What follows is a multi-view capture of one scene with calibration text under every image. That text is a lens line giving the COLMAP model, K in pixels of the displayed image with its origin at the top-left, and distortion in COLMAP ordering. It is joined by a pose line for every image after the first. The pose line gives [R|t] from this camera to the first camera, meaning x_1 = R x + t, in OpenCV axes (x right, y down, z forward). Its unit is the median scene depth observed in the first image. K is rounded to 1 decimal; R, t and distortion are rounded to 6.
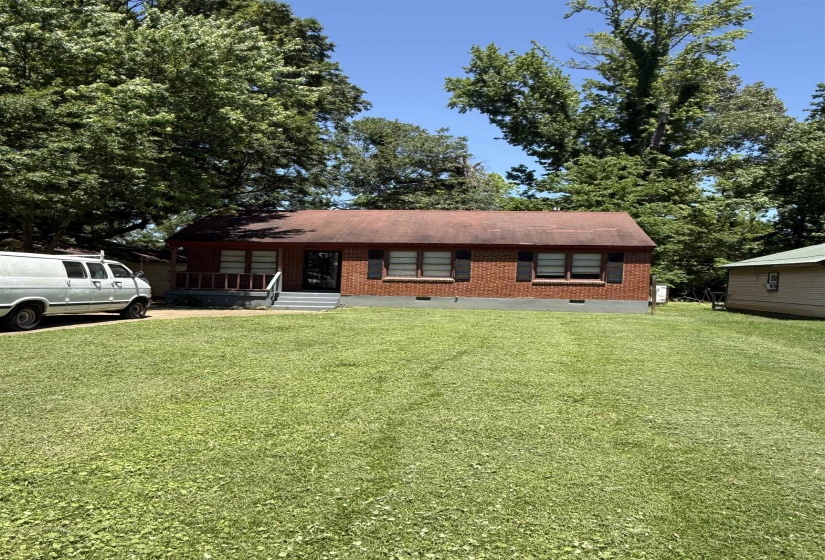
lens RADIAL K [[475.9, 0, 414.1], [0, 475.9, 288.9], [0, 0, 1]] dist [-0.002792, -0.002074]
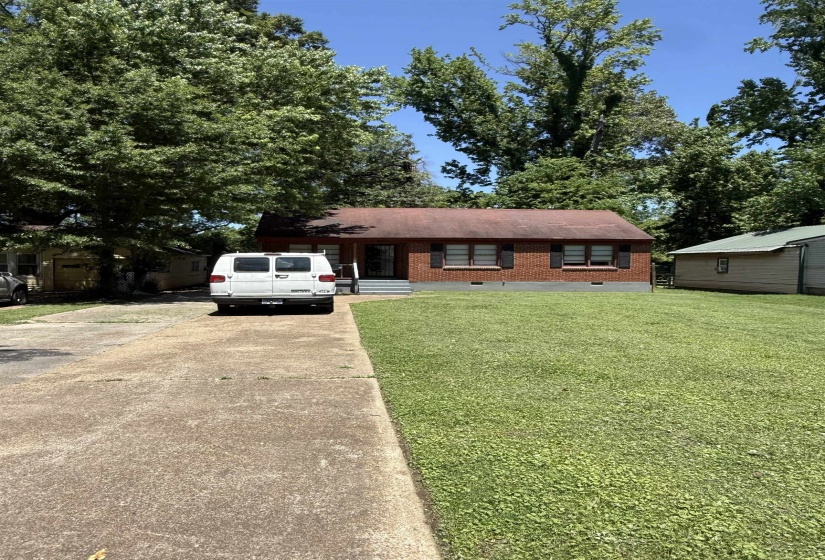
lens RADIAL K [[442.1, 0, 412.5], [0, 442.1, 280.0], [0, 0, 1]] dist [0.003281, 0.000503]
pose [[0.992023, -0.016973, 0.124910, -0.123051], [0.015372, 0.999787, 0.013764, -0.002708], [-0.125117, -0.011734, 0.992073, -0.045992]]
